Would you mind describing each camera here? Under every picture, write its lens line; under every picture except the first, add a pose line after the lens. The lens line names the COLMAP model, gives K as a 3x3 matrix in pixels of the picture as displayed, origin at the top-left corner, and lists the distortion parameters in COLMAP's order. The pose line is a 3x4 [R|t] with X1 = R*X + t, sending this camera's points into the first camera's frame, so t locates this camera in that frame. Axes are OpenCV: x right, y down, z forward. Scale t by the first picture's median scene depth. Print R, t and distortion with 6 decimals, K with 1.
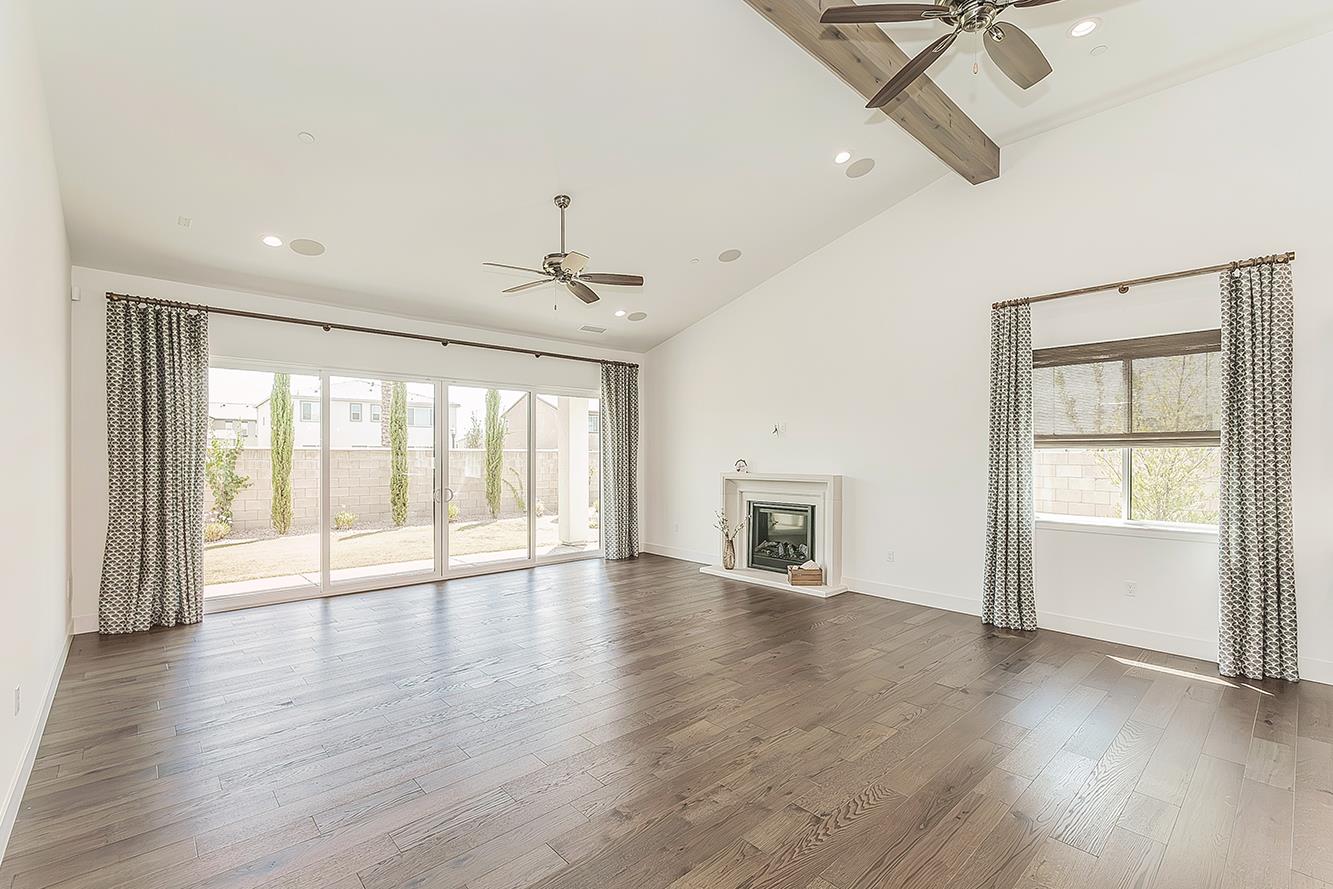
lens RADIAL K [[595.6, 0, 659.6], [0, 595.6, 457.8], [0, 0, 1]] dist [0.002584, -0.000707]
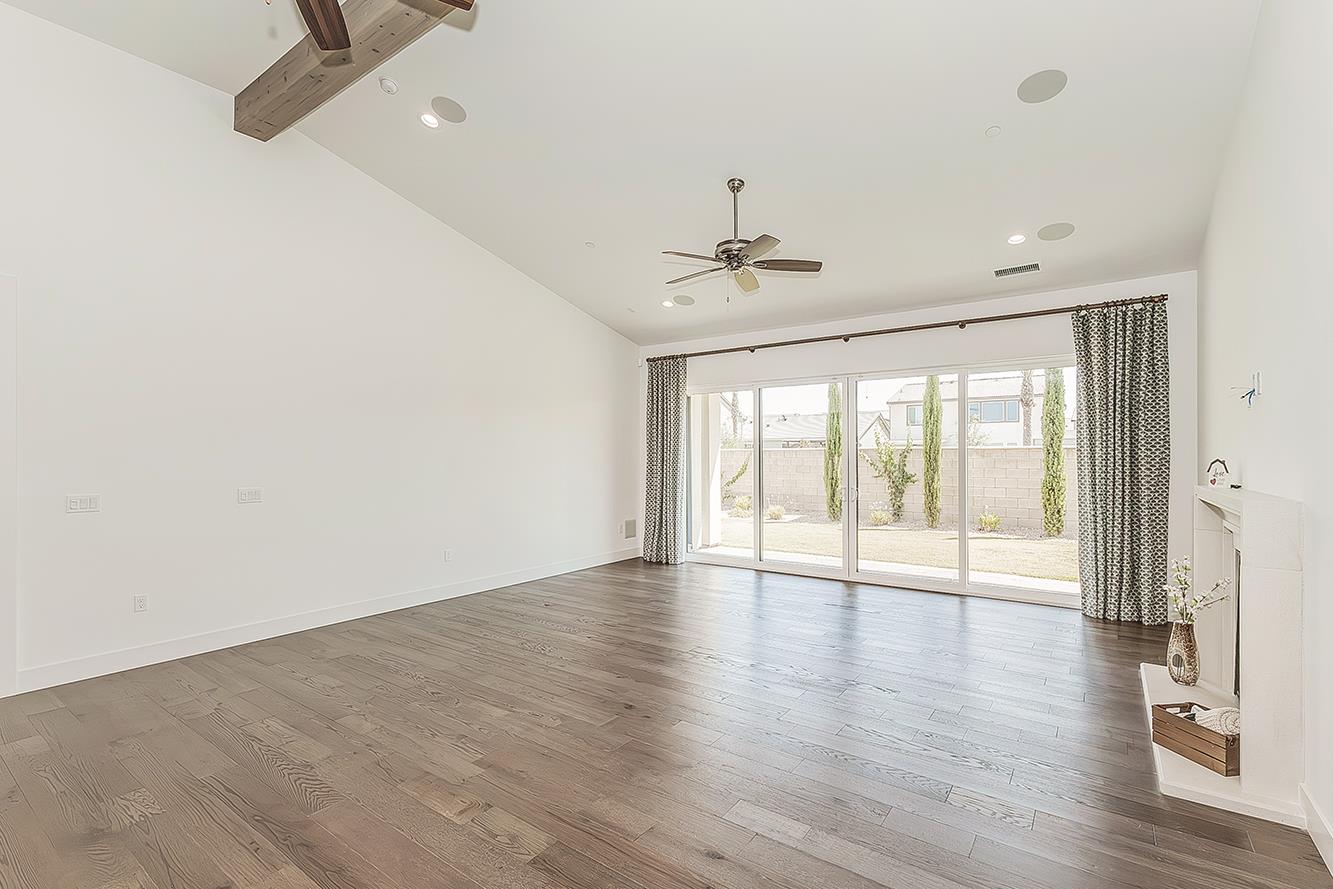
lens RADIAL K [[595.6, 0, 646.2], [0, 595.6, 466.9], [0, 0, 1]] dist [0.002584, -0.000707]
pose [[0.211115, 0.018632, -0.977284, 0.562749], [-0.001013, 0.999822, 0.018843, -0.001541], [0.977461, -0.002988, 0.211096, 0.504840]]
